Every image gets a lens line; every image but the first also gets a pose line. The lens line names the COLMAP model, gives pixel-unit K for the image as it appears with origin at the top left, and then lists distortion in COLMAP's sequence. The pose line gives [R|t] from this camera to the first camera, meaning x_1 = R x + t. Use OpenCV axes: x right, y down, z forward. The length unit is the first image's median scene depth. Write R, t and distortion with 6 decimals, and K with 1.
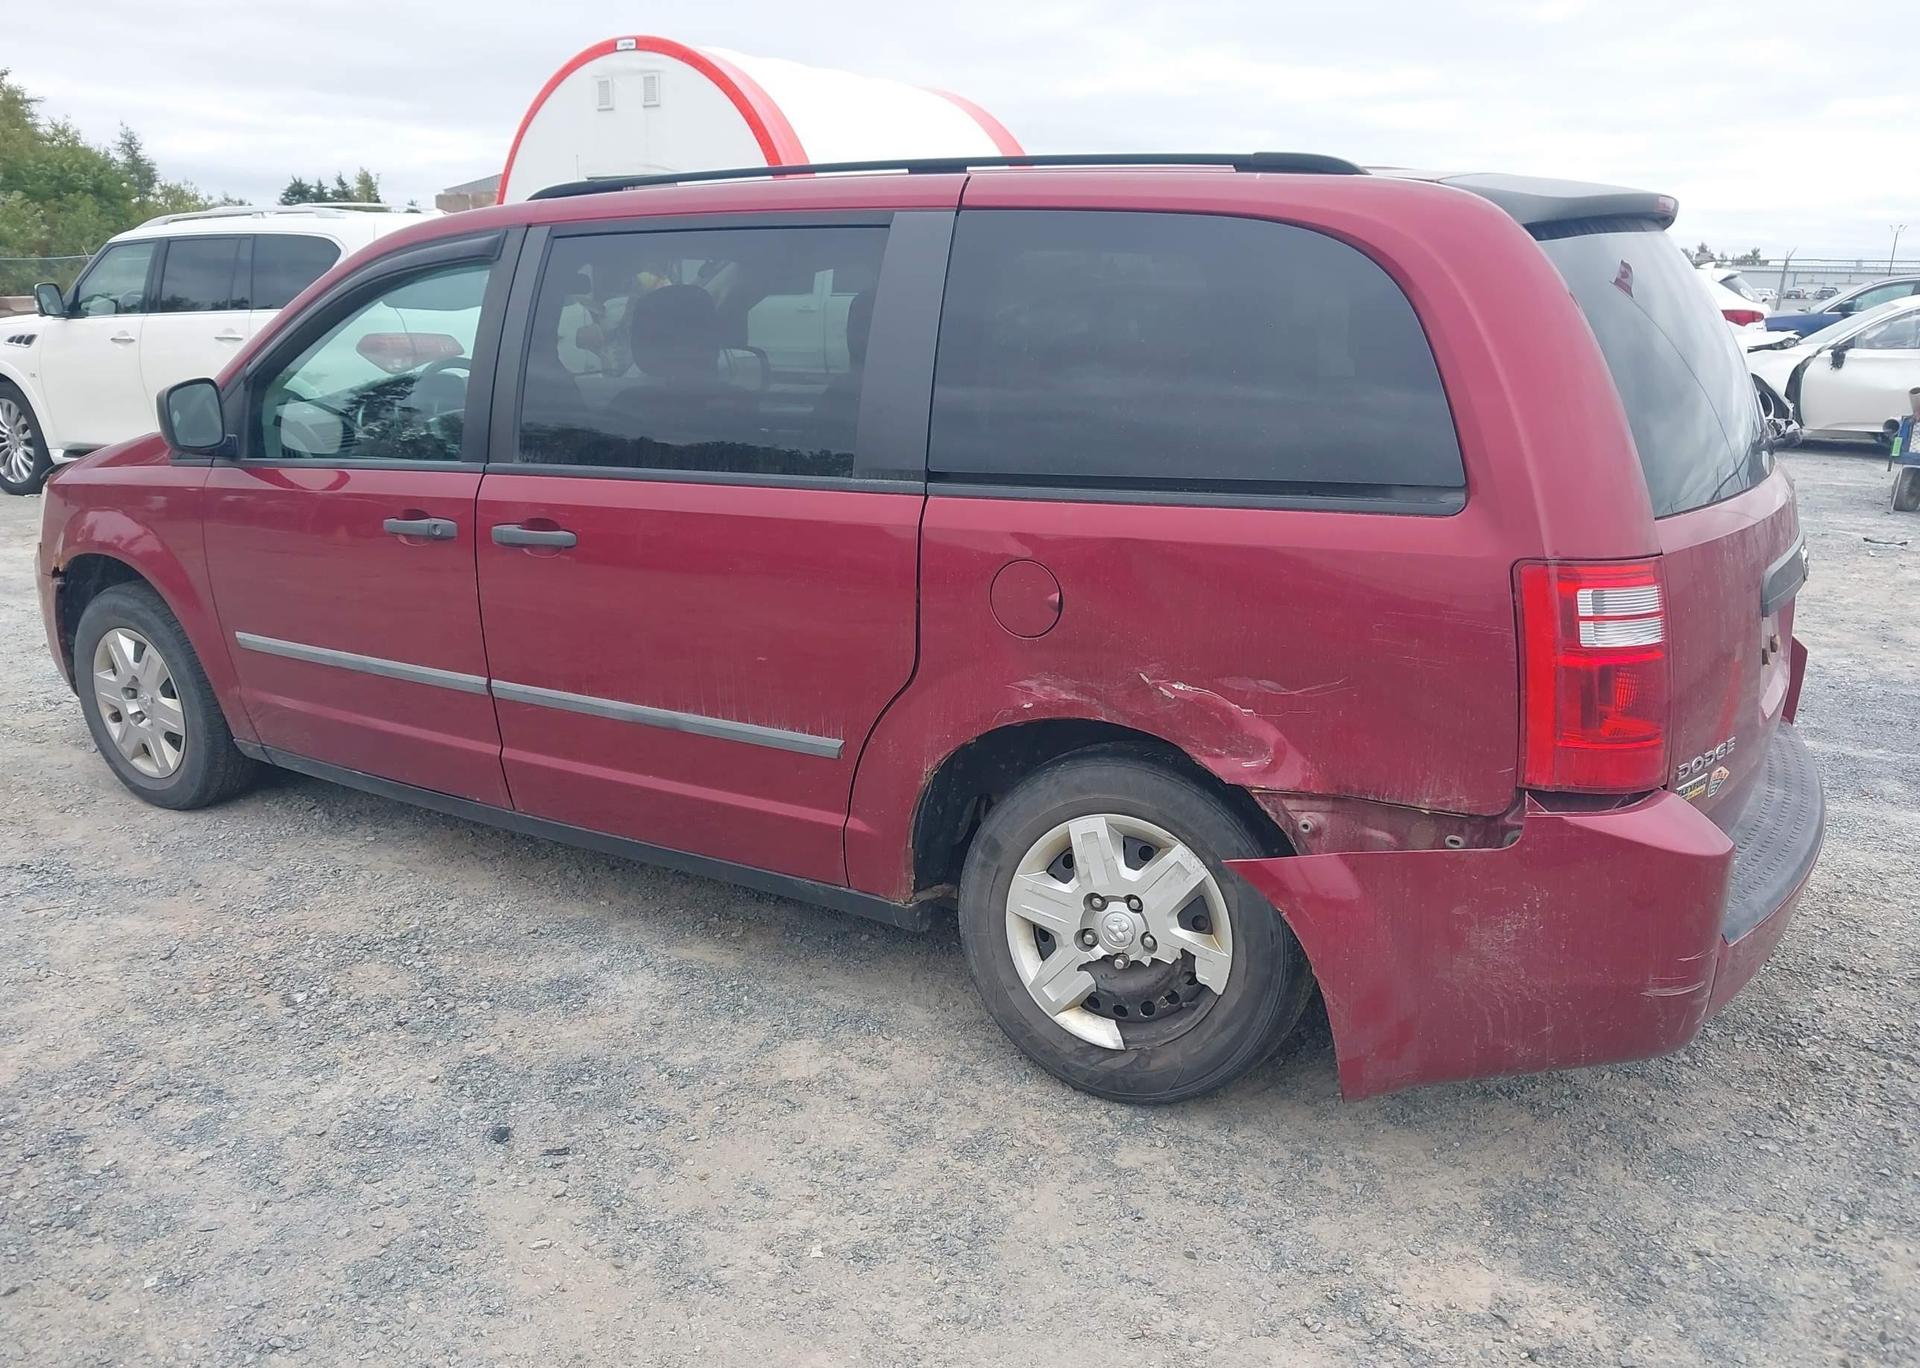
lens RADIAL K [[1512.1, 0, 964.3], [0, 1512.1, 684.6], [0, 0, 1]] dist [0.136302, -0.298658]
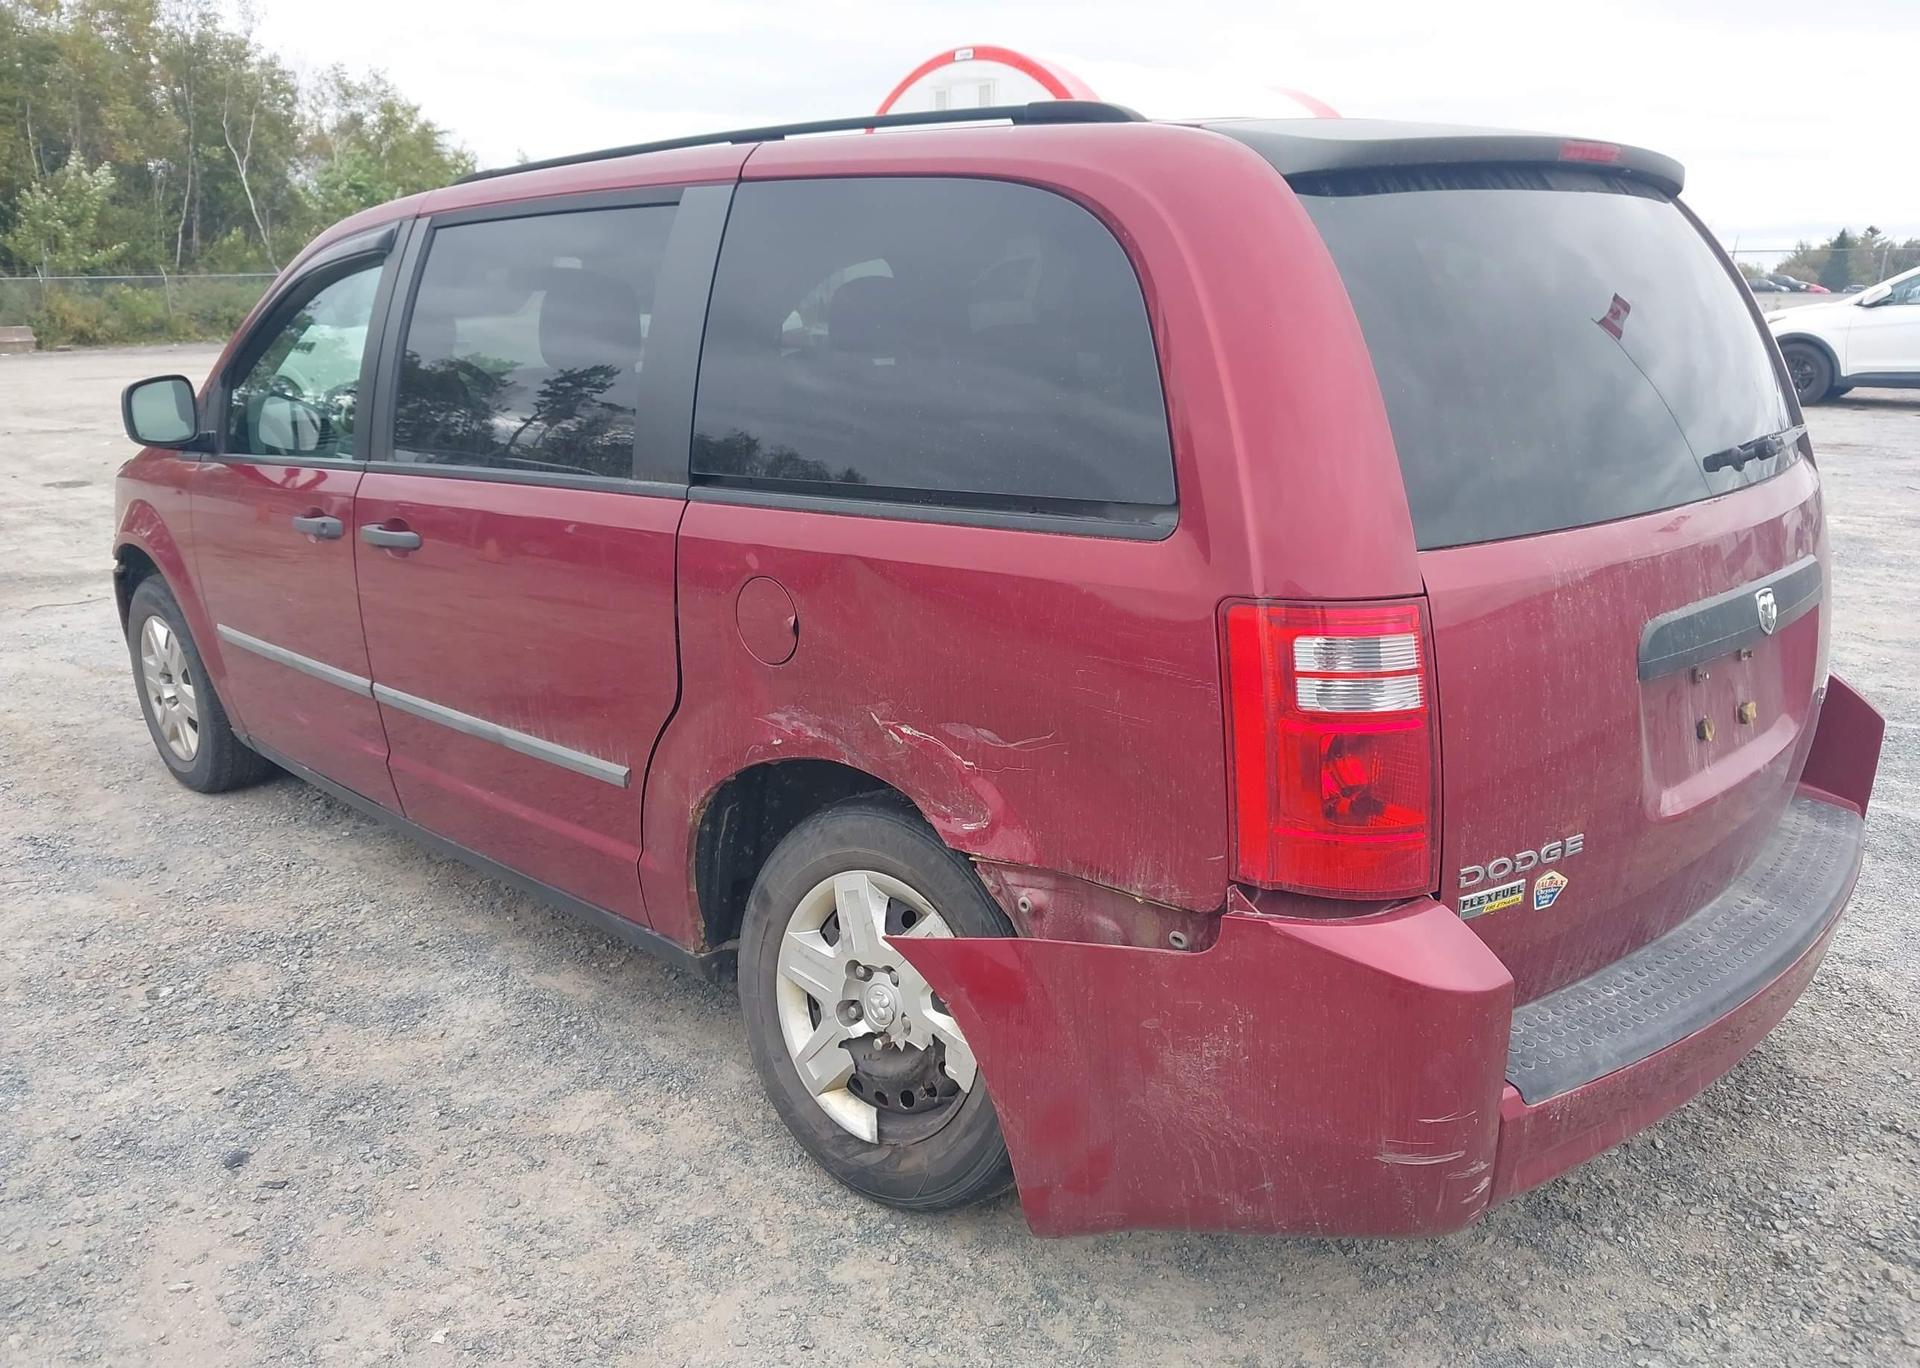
lens RADIAL K [[1524.2, 0, 960.0], [0, 1524.2, 684.0], [0, 0, 1]] dist [0.111031, -0.235095]
pose [[0.973868, 0.047745, -0.222039, 0.332899], [-0.049559, 0.998768, -0.002605, -0.022172], [0.221641, 0.013541, 0.975034, 0.152930]]
